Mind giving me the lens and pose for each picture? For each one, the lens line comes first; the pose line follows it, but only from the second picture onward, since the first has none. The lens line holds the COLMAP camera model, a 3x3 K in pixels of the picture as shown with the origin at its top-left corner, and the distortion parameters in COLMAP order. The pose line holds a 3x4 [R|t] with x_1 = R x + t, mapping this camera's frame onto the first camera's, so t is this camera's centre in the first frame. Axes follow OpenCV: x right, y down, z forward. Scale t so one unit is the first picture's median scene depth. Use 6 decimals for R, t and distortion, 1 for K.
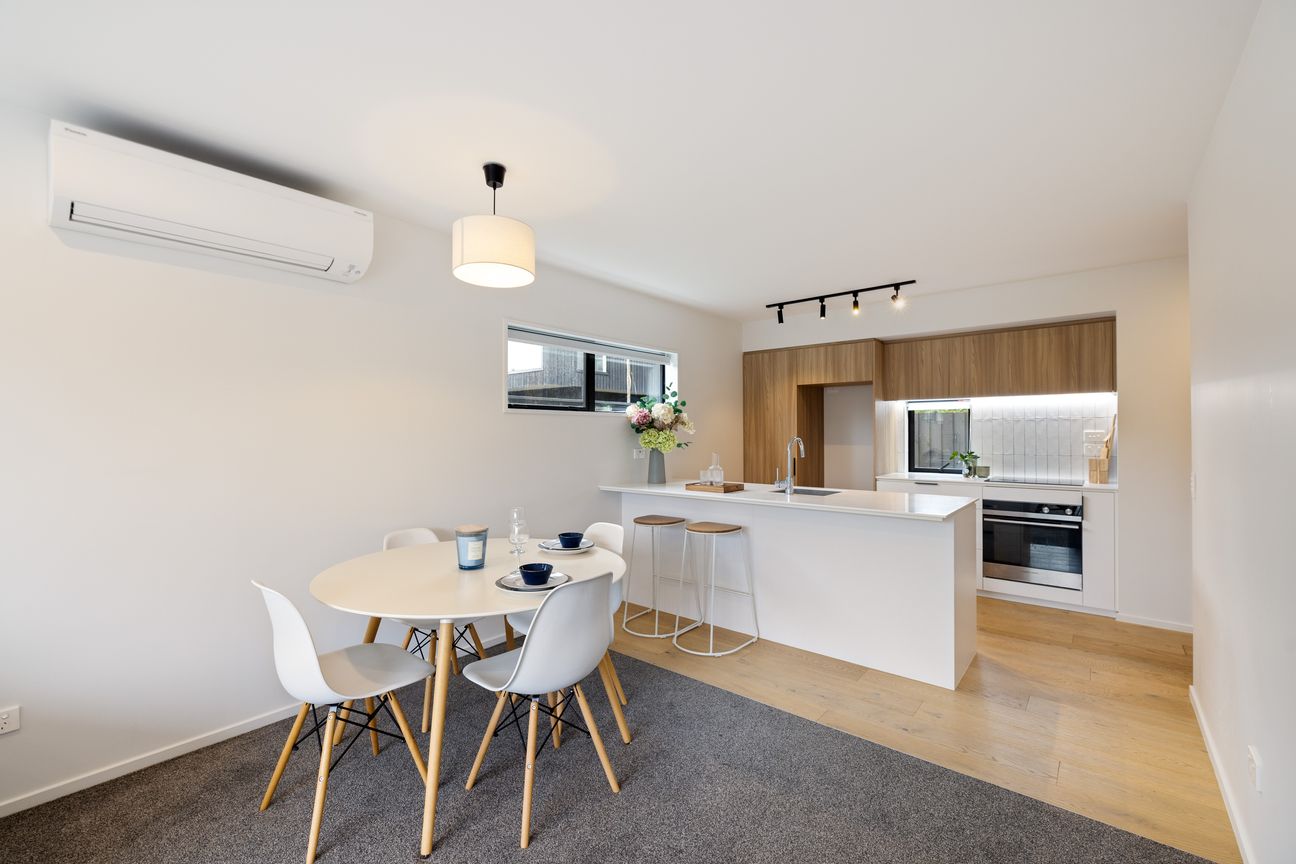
lens RADIAL K [[549.5, 0, 649.2], [0, 549.5, 431.1], [0, 0, 1]] dist [-0.000428, 0.000548]
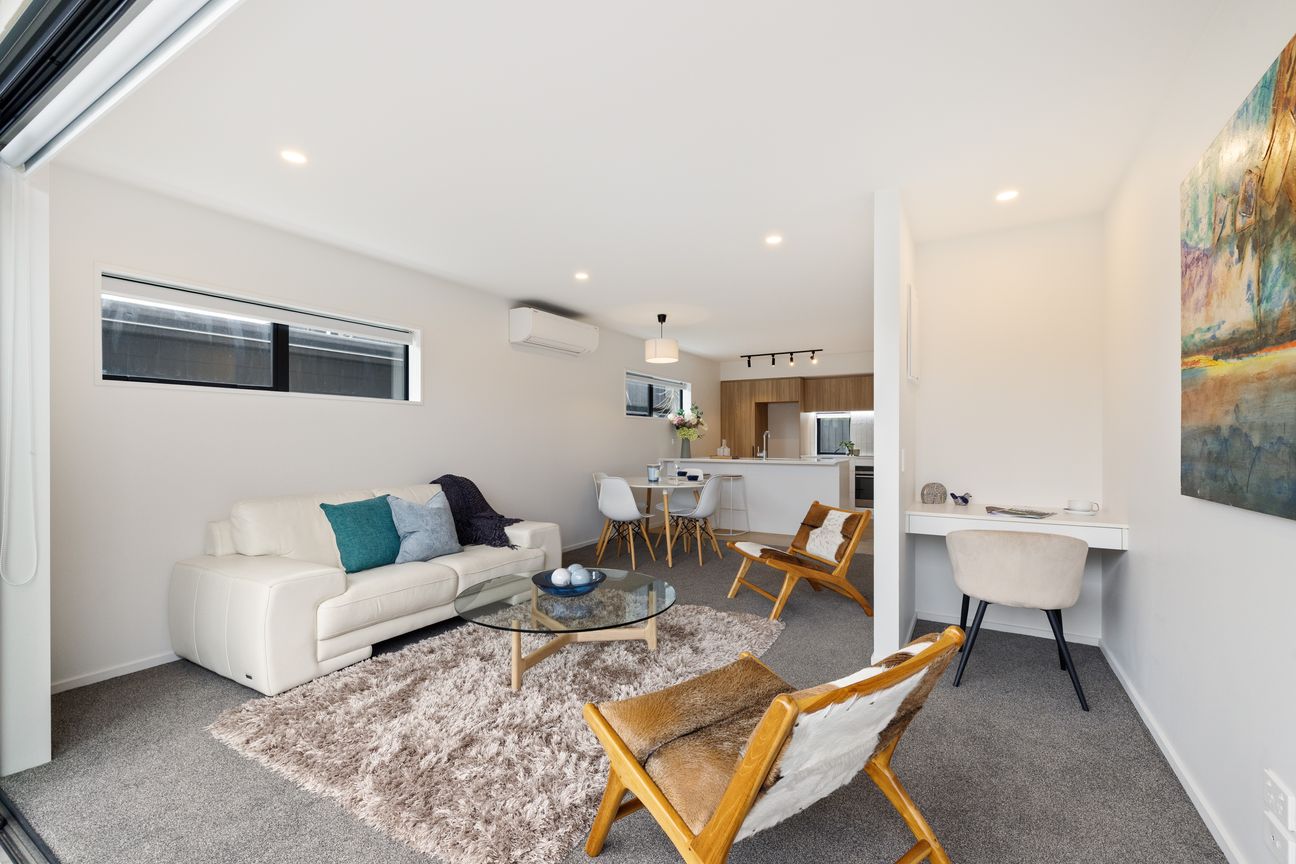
lens RADIAL K [[549.5, 0, 653.6], [0, 549.5, 441.2], [0, 0, 1]] dist [-0.000428, 0.000548]
pose [[0.985669, 0.001672, 0.168681, -0.394341], [-0.003126, 0.999960, 0.008355, 0.027253], [-0.168661, -0.008762, 0.985635, -0.743766]]
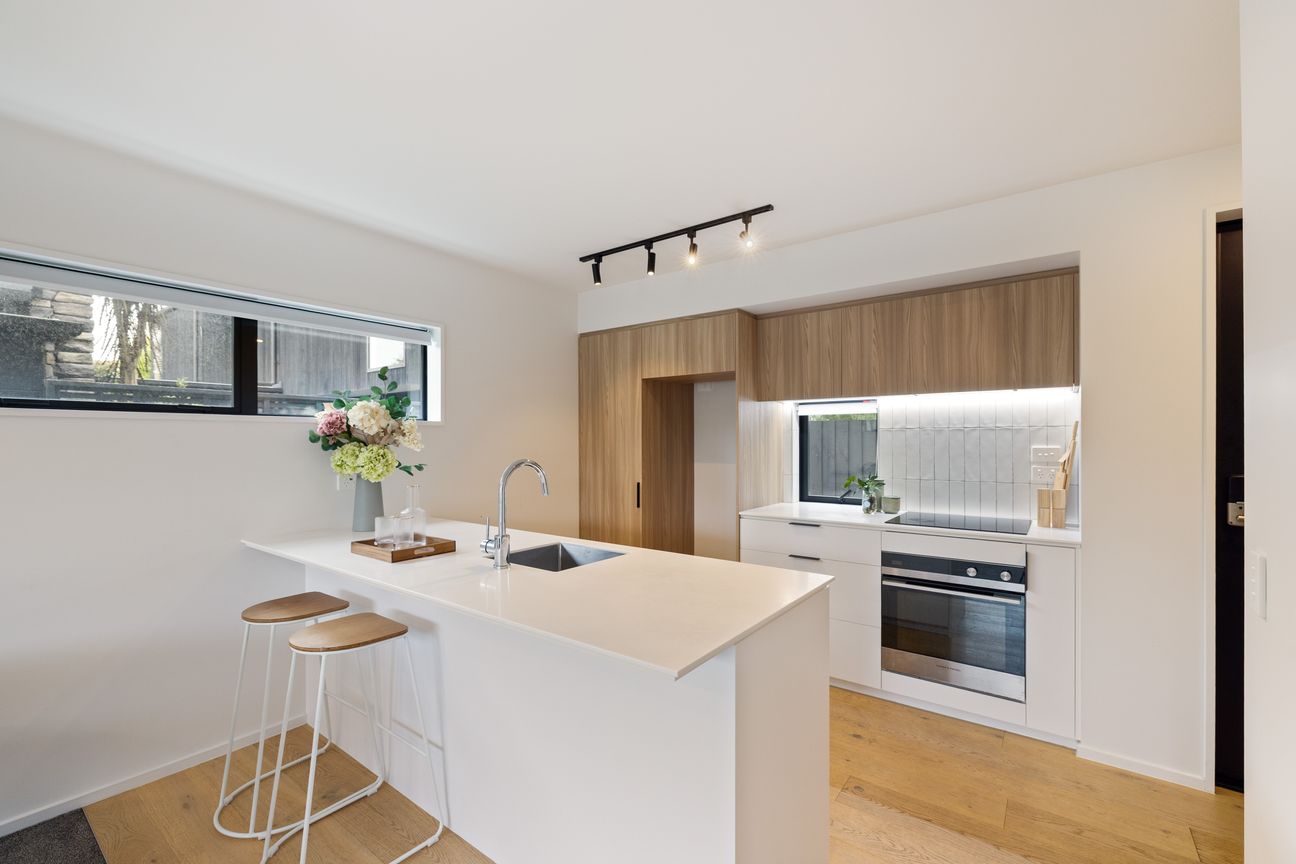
lens RADIAL K [[549.5, 0, 653.5], [0, 549.5, 442.9], [0, 0, 1]] dist [-0.000428, 0.000548]
pose [[0.998403, 0.000899, 0.056478, 0.304083], [-0.001315, 0.999972, 0.007332, -0.008854], [-0.056470, -0.007395, 0.998377, 0.369848]]
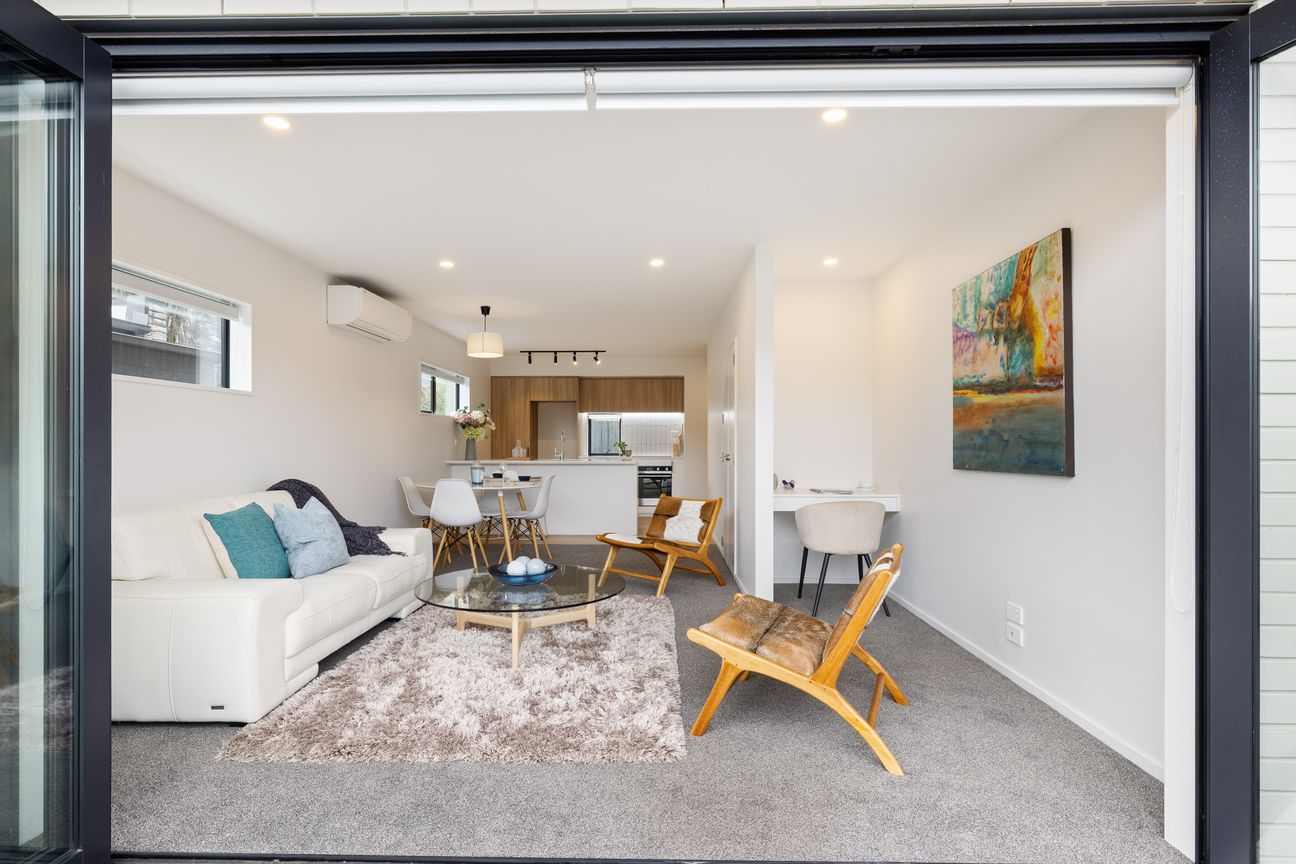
lens RADIAL K [[643.3, 0, 647.0], [0, 643.3, 444.8], [0, 0, 1]] dist [-0.003300, 0.000701]
pose [[0.780003, -0.000114, 0.625776, -0.775401], [-0.005643, 0.999958, 0.007215, 0.034220], [-0.625751, -0.009159, 0.779969, -0.807465]]
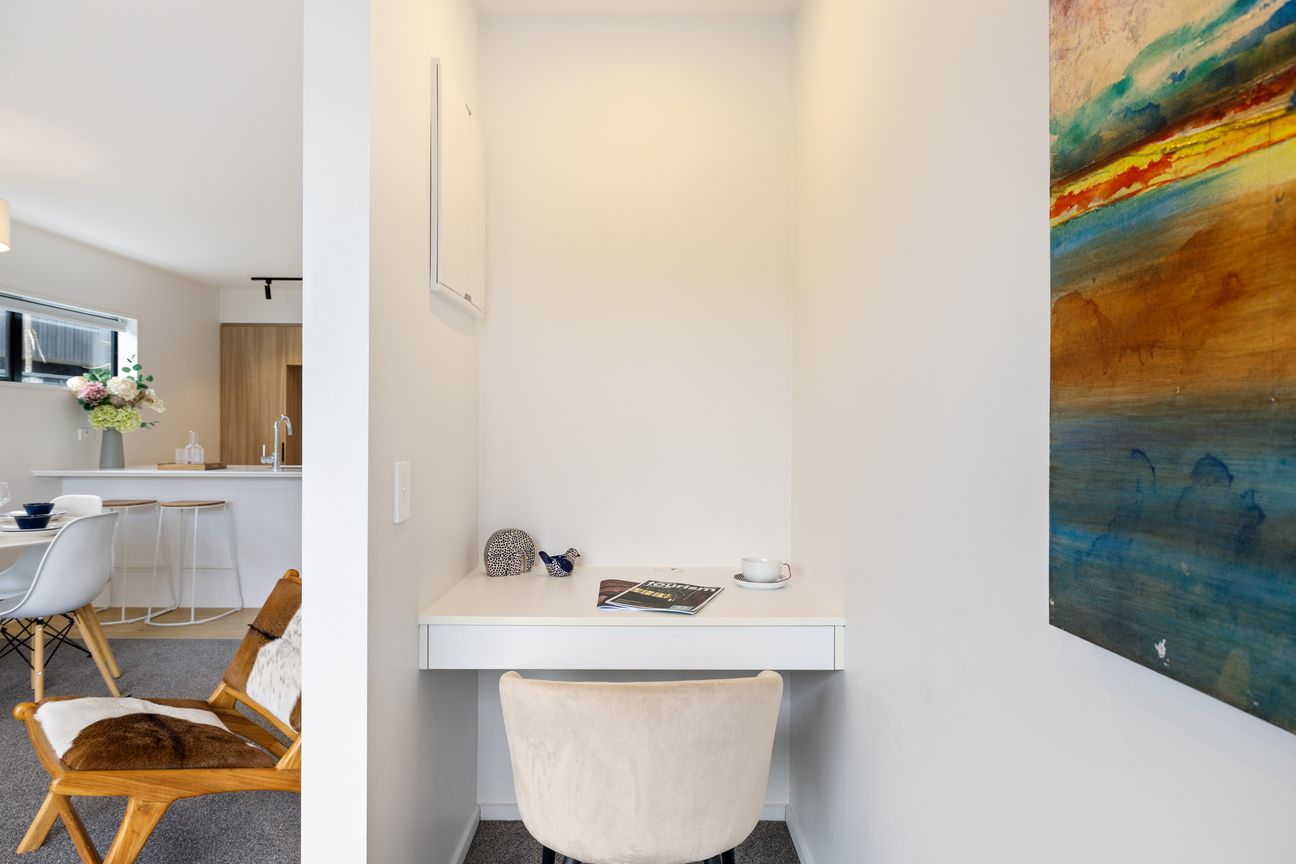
lens RADIAL K [[746.8, 0, 653.5], [0, 746.8, 433.5], [0, 0, 1]] dist [-0.000650, -0.002703]
pose [[0.756231, 0.003612, 0.654295, -0.113535], [-0.010120, 0.999930, 0.006176, 0.024310], [-0.654226, -0.011292, 0.756215, -0.468889]]
